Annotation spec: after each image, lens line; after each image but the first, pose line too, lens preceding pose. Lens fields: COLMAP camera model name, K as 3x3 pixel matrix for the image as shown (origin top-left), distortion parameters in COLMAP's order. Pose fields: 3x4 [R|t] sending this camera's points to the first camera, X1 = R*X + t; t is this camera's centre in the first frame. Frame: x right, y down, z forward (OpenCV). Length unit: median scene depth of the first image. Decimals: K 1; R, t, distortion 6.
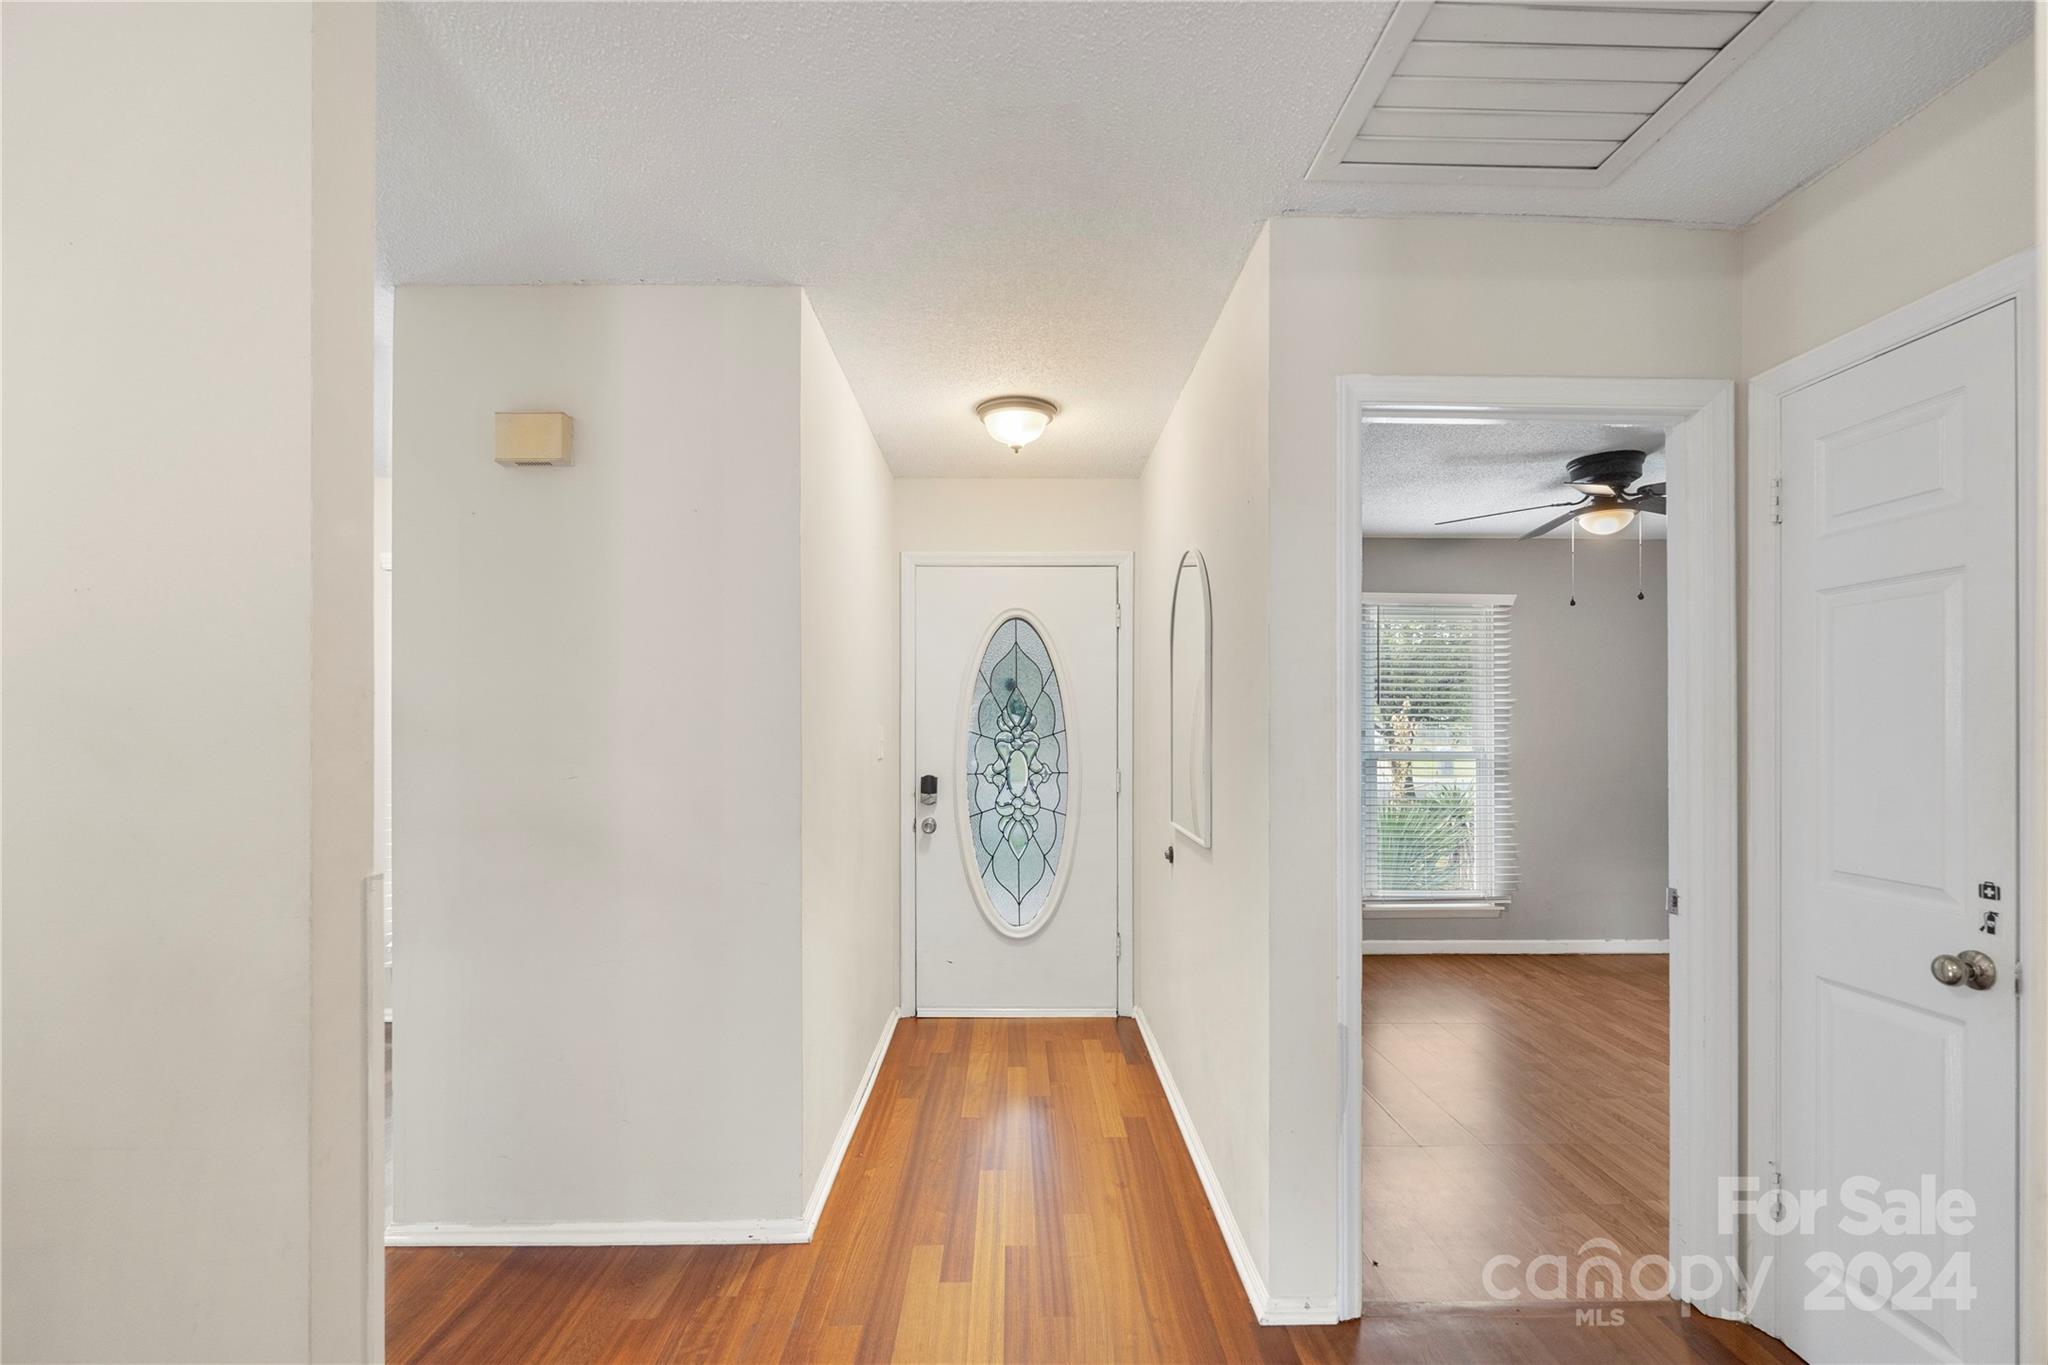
lens RADIAL K [[902.0, 0, 1005.9], [0, 902.0, 727.7], [0, 0, 1]] dist [-0.000568, -0.001065]
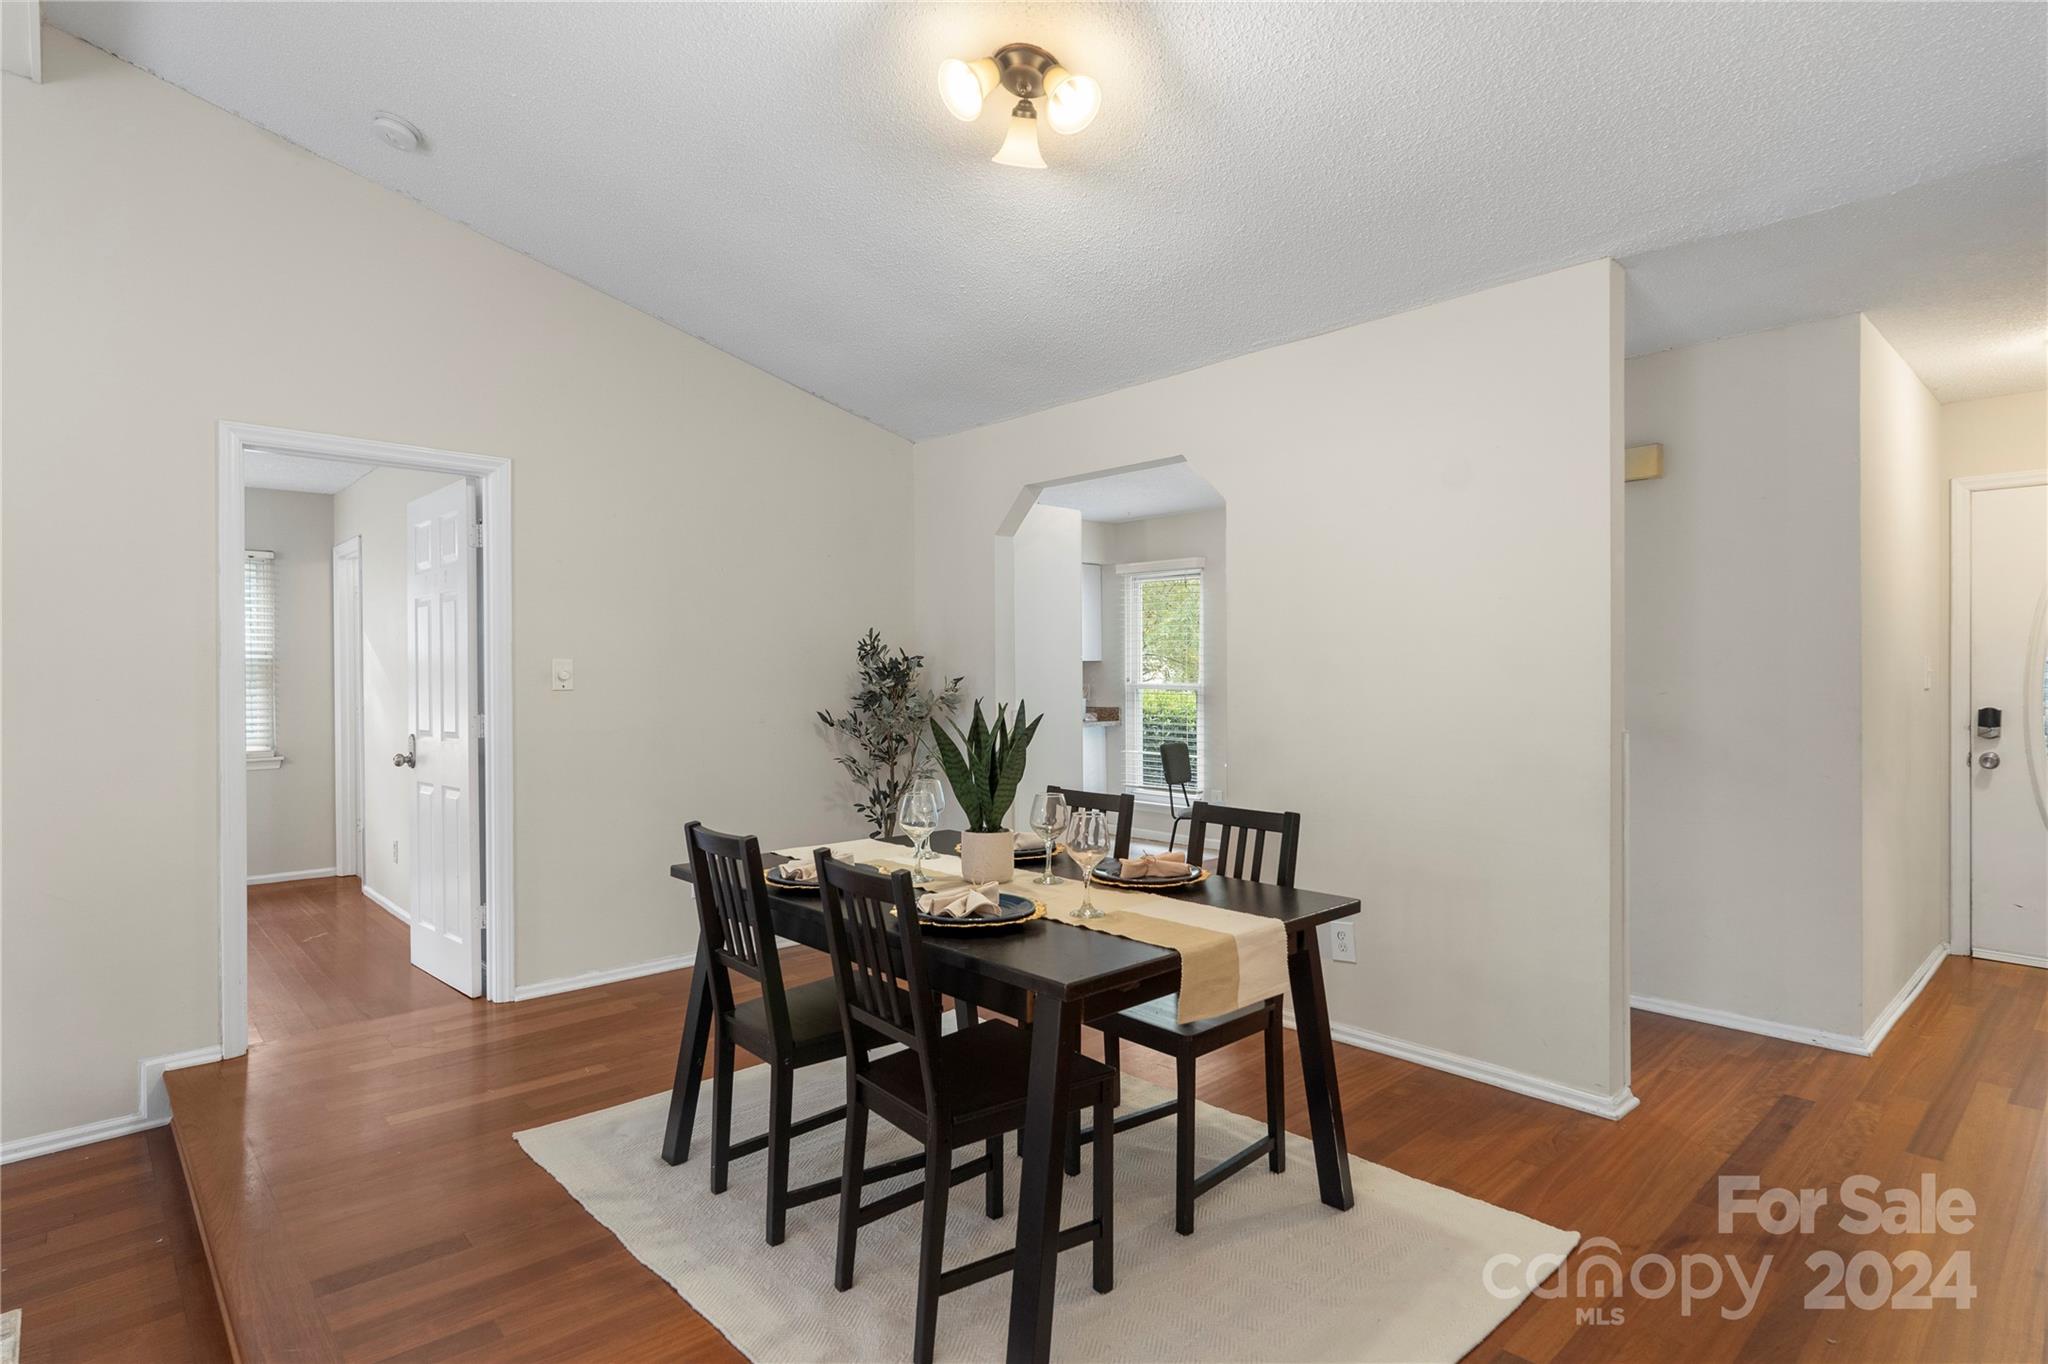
lens RADIAL K [[1058.3, 0, 1031.7], [0, 1058.3, 672.1], [0, 0, 1]] dist [0.000882, -0.000699]
pose [[0.687583, 0.001008, -0.726105, 0.037556], [0.003740, 0.999981, 0.004930, 0.006112], [0.726096, -0.006105, 0.687566, -0.603649]]
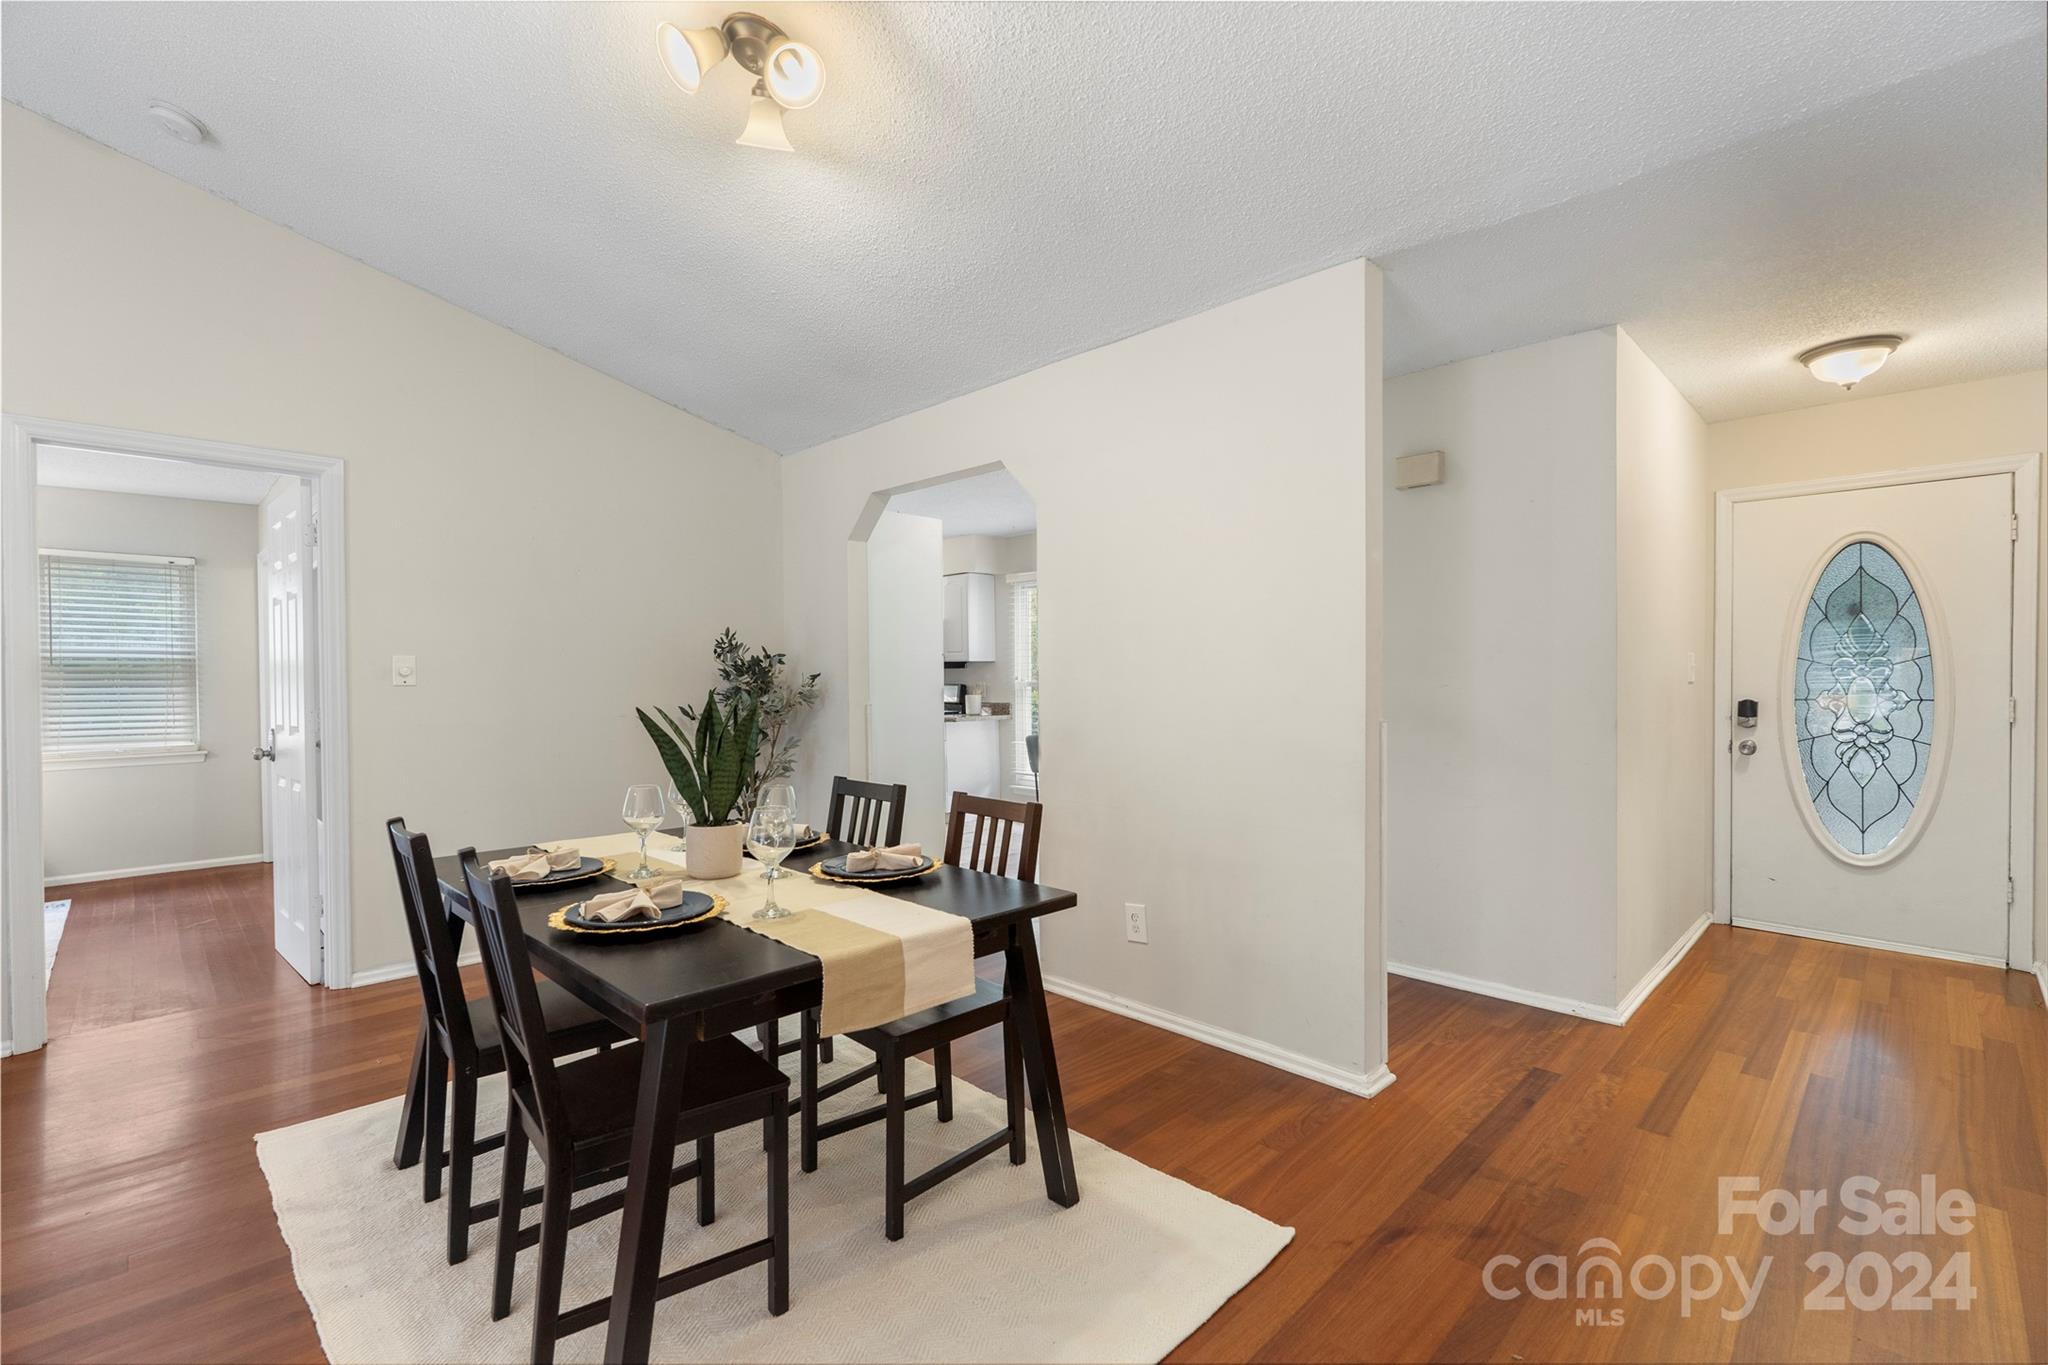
lens RADIAL K [[902.0, 0, 1031.6], [0, 902.0, 683.4], [0, 0, 1]] dist [-0.000568, -0.001065]
pose [[0.713840, 0.006099, -0.700283, 0.064767], [0.005206, 0.999888, 0.014016, 0.017254], [0.700290, -0.013651, 0.713728, -0.398915]]
